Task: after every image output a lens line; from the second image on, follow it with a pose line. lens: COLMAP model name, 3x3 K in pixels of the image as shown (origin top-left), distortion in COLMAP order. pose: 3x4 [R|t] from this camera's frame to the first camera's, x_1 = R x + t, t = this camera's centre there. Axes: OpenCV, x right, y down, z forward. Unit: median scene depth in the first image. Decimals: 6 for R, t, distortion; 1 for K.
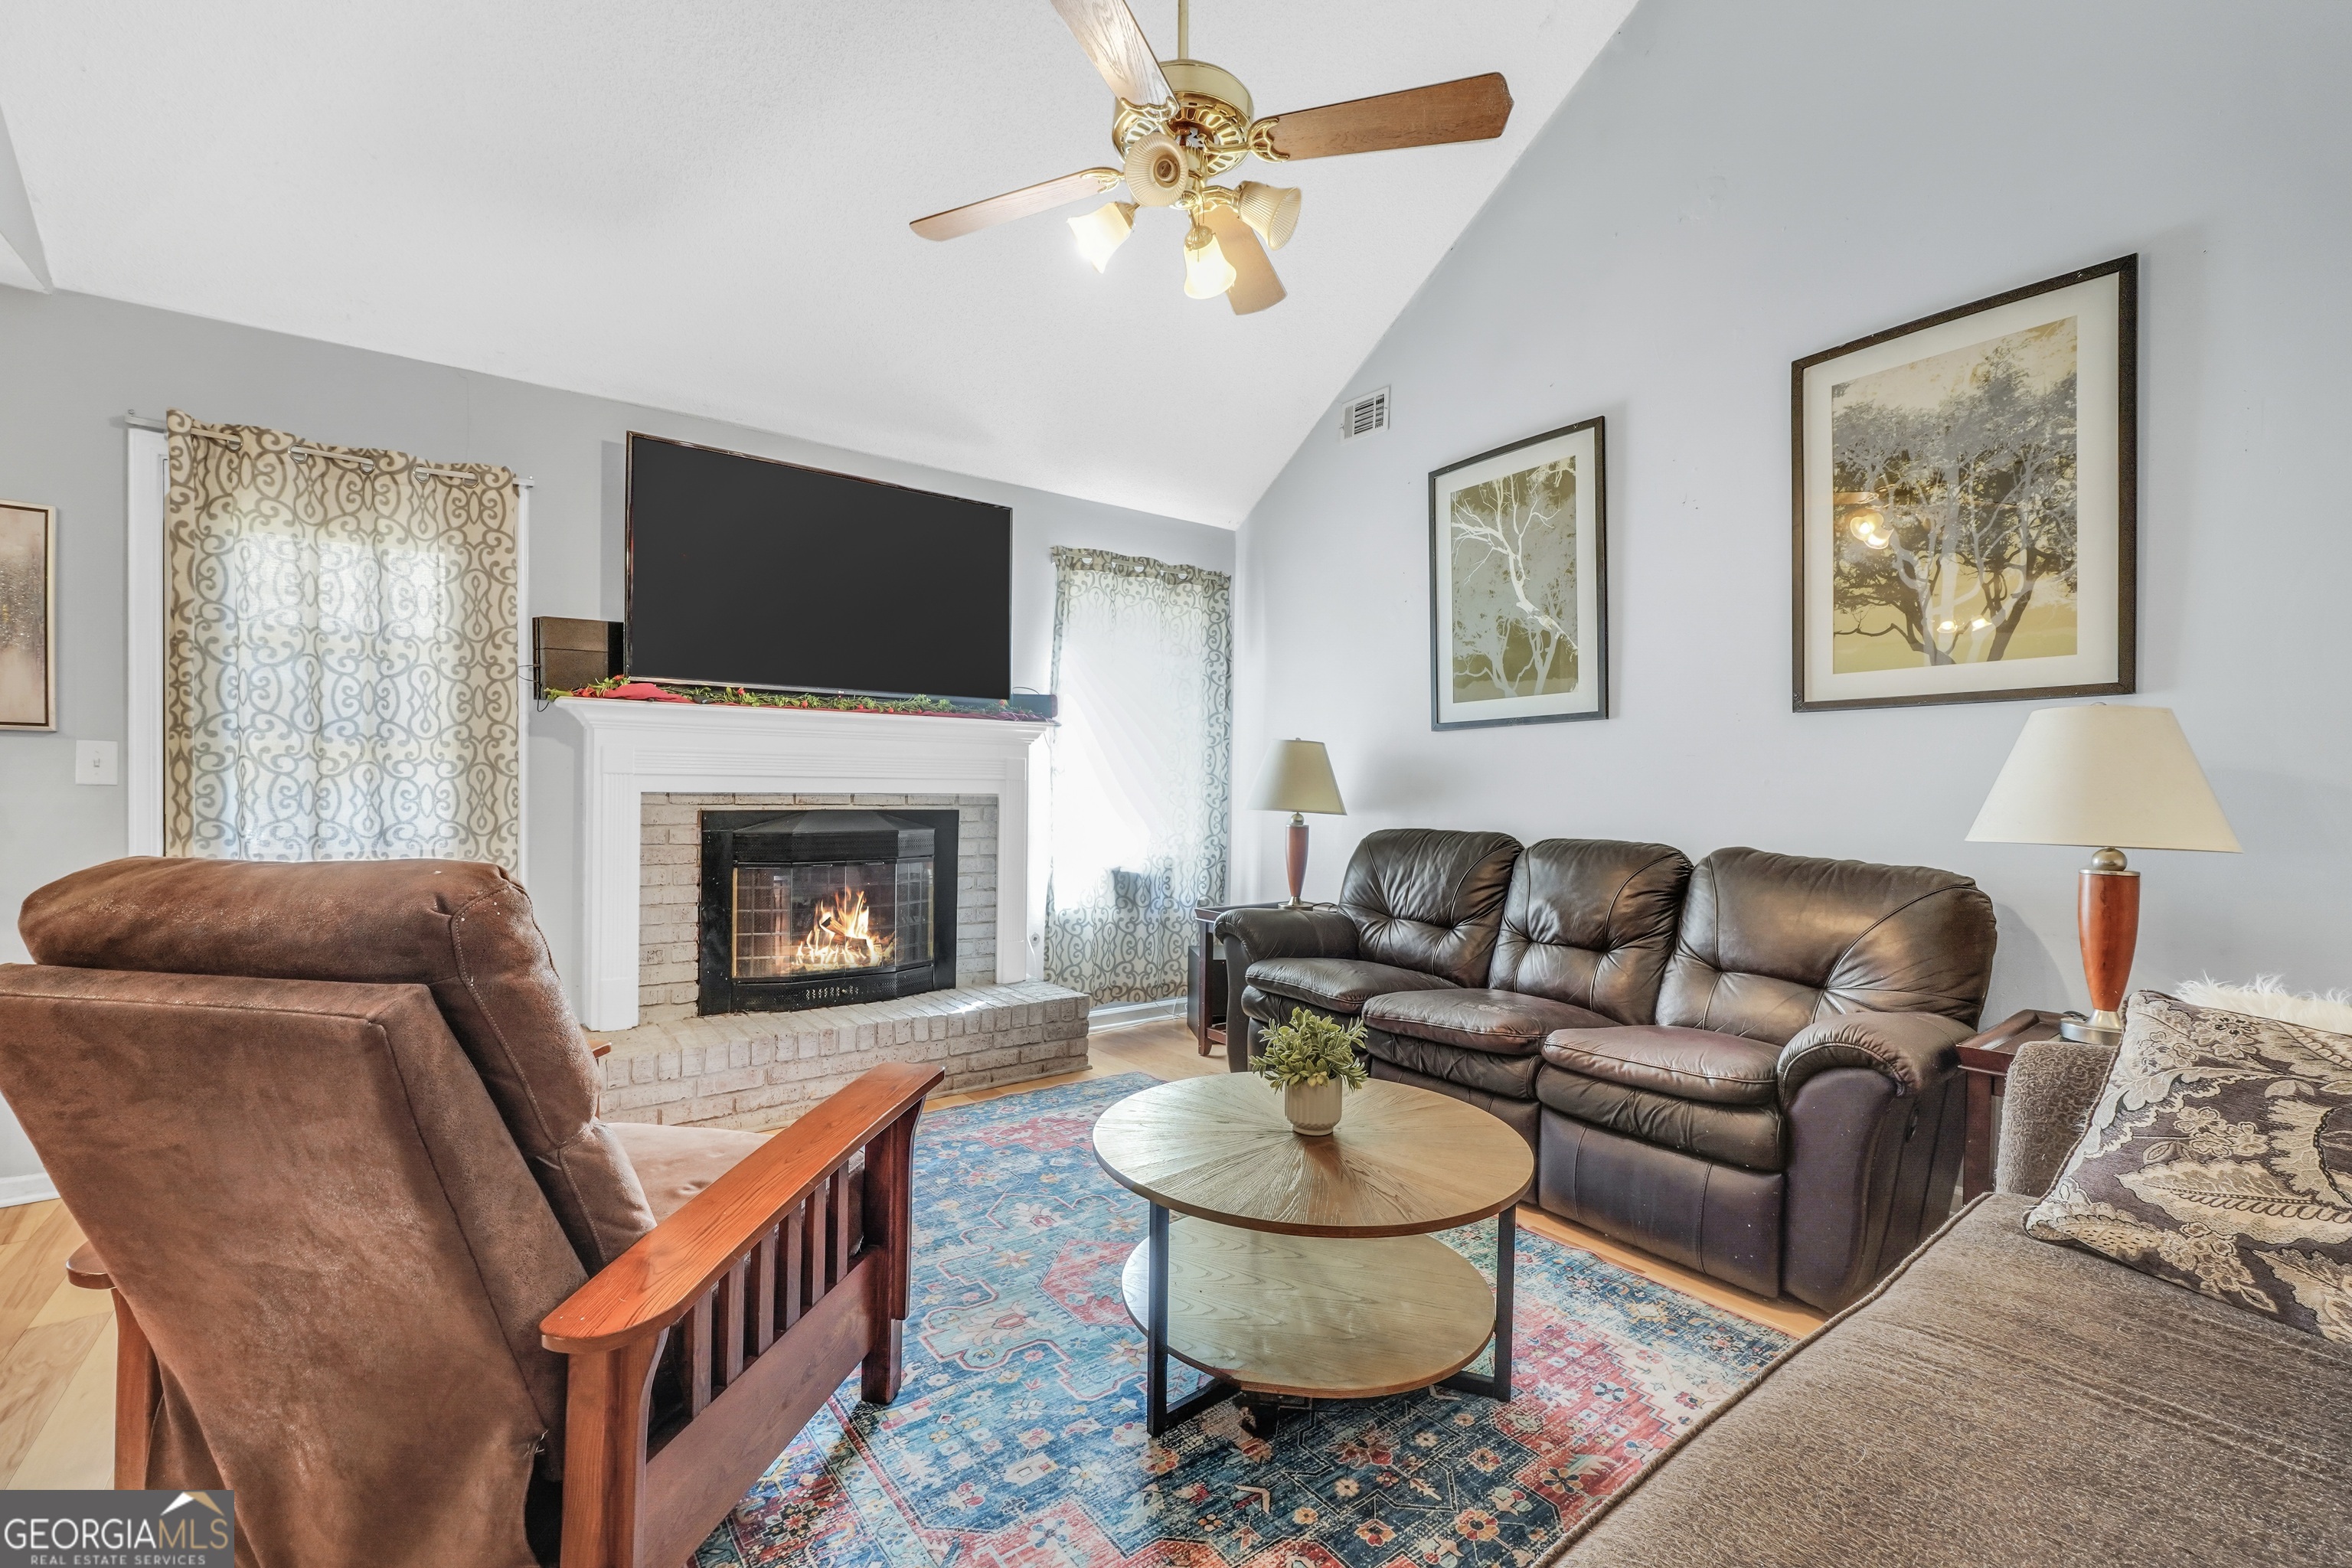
lens RADIAL K [[989.6, 0, 1168.4], [0, 989.6, 800.1], [0, 0, 1]] dist [-0.019870, 0.007052]
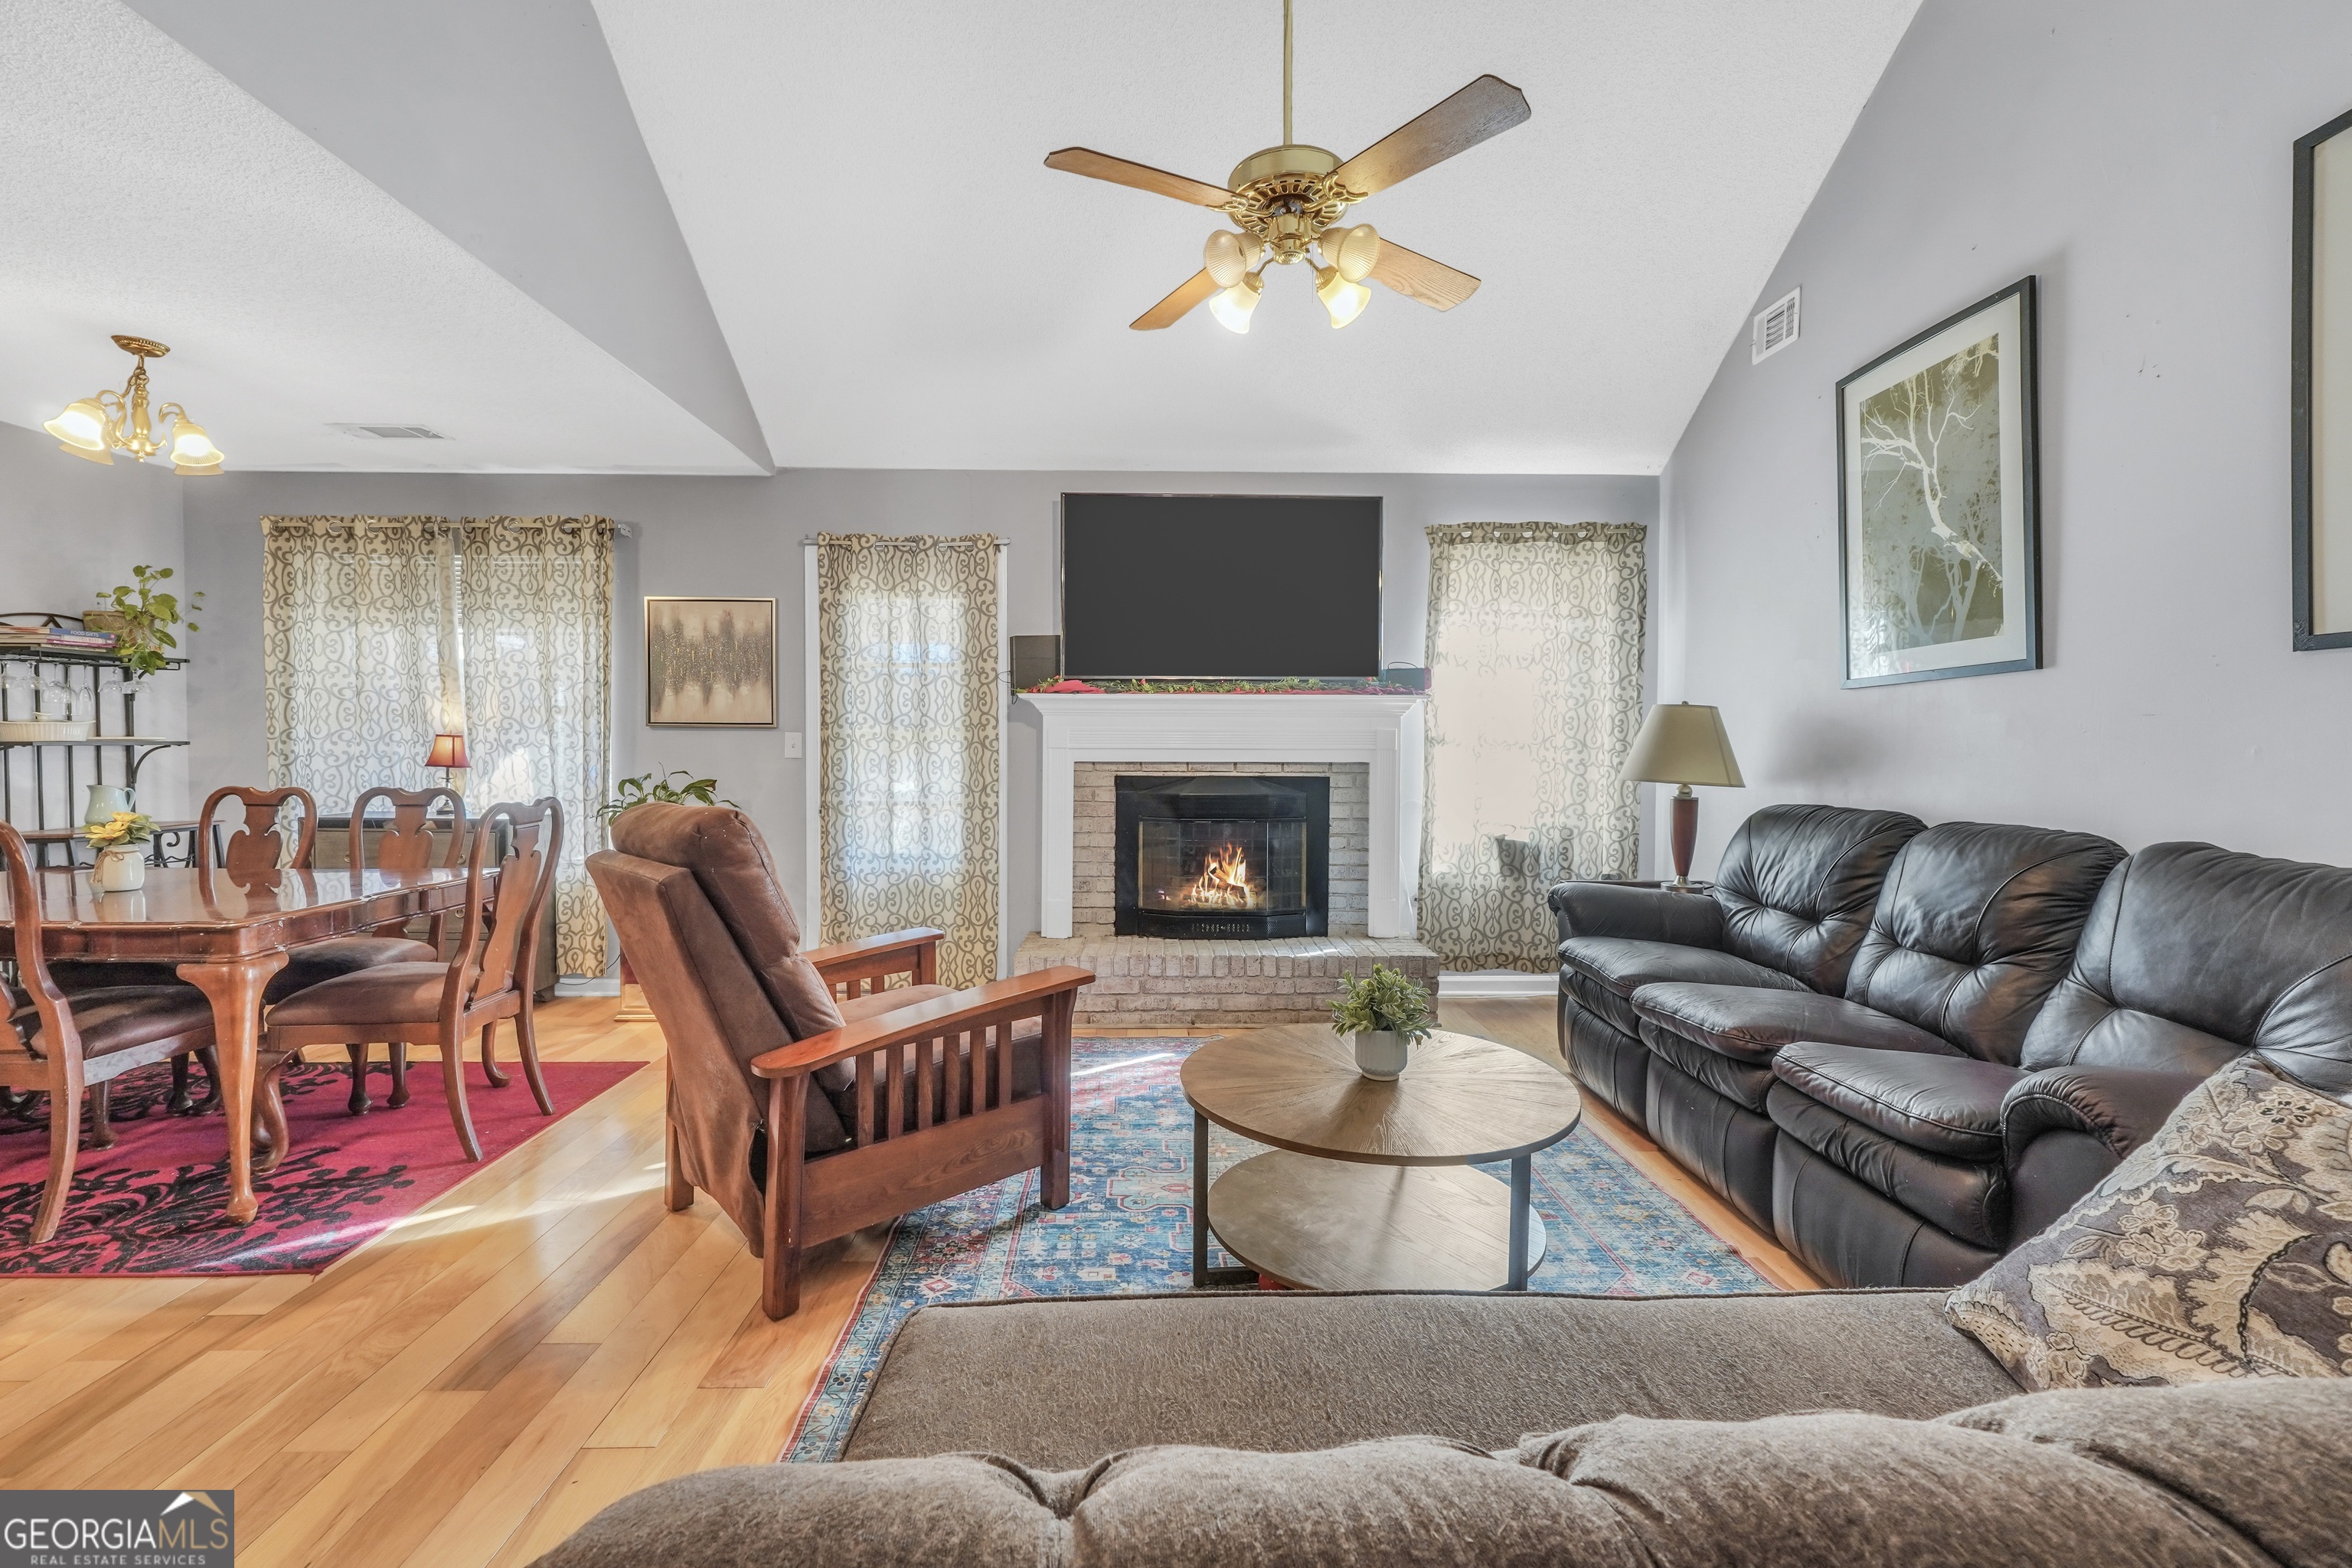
lens RADIAL K [[996.0, 0, 1166.8], [0, 996.0, 764.7], [0, 0, 1]] dist [-0.020320, 0.007543]
pose [[0.813235, 0.003263, -0.581926, 0.373689], [-0.001235, 0.999992, 0.003882, -0.010285], [0.581934, -0.002439, 0.813232, -0.024035]]
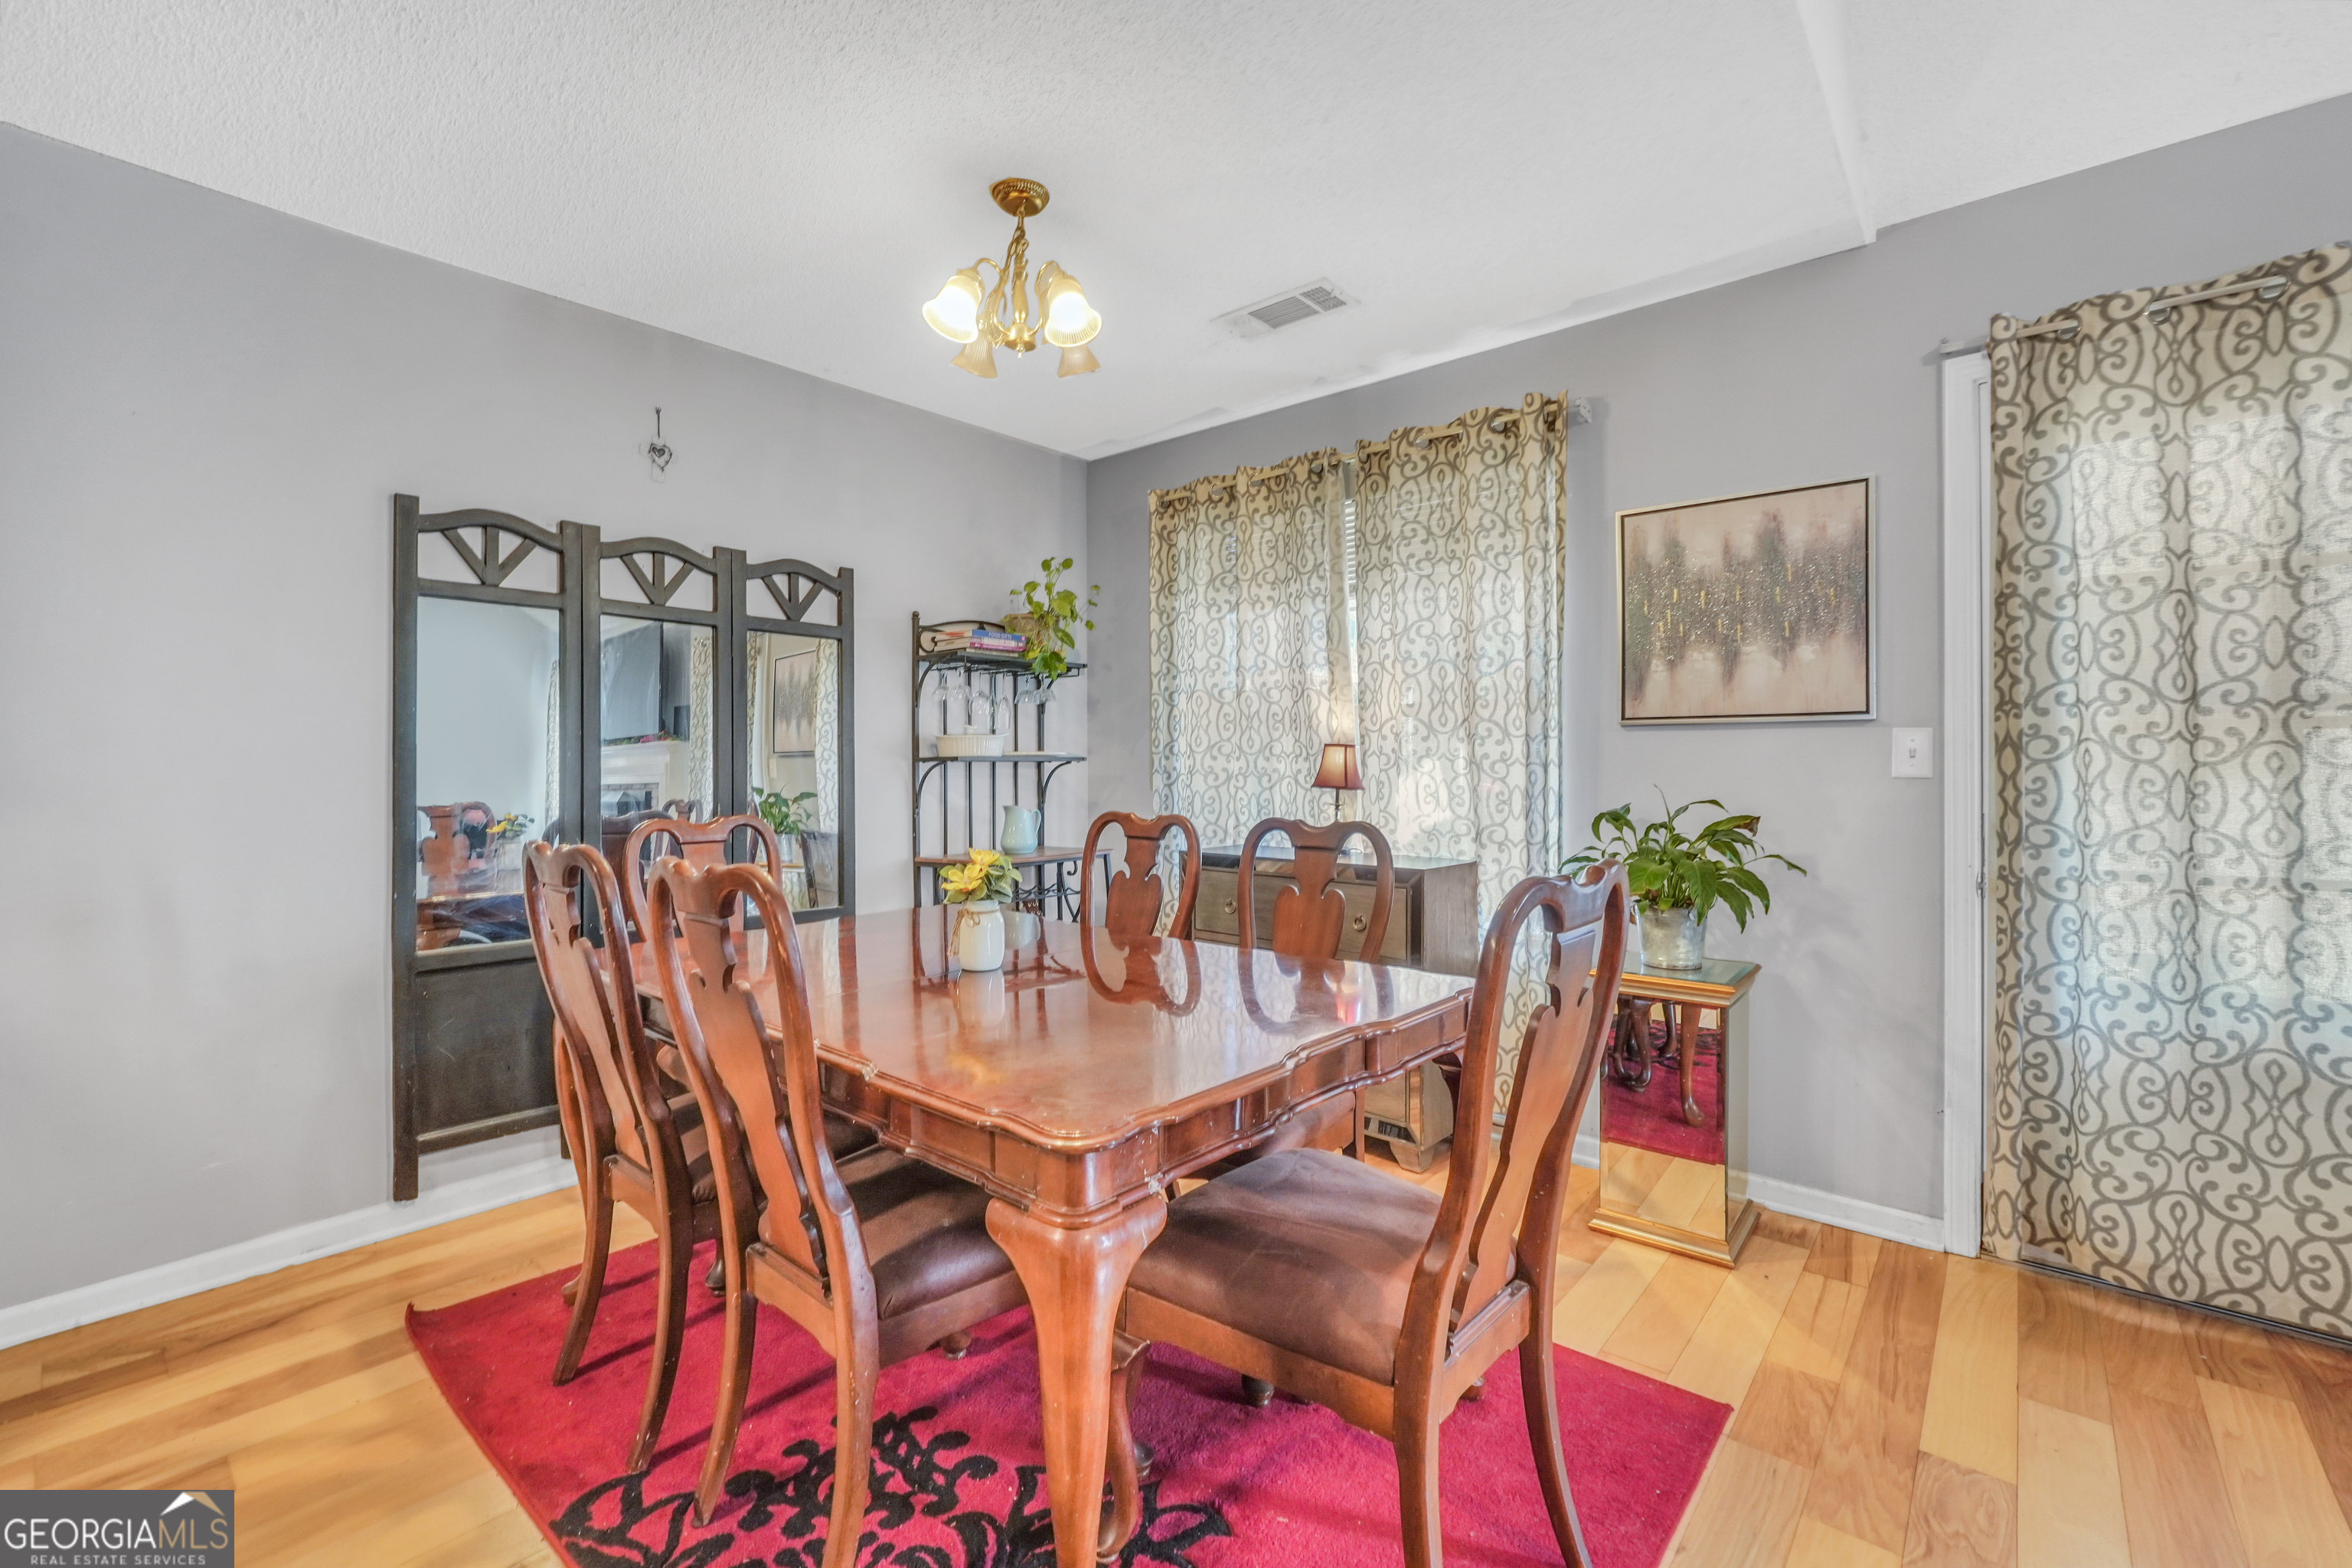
lens RADIAL K [[997.7, 0, 1156.0], [0, 997.7, 765.2], [0, 0, 1]] dist [-0.023075, 0.008765]
pose [[0.204416, -0.015256, -0.978765, -0.313715], [-0.008768, 0.999810, -0.017416, -0.004908], [0.978845, 0.012142, 0.204243, 0.131433]]
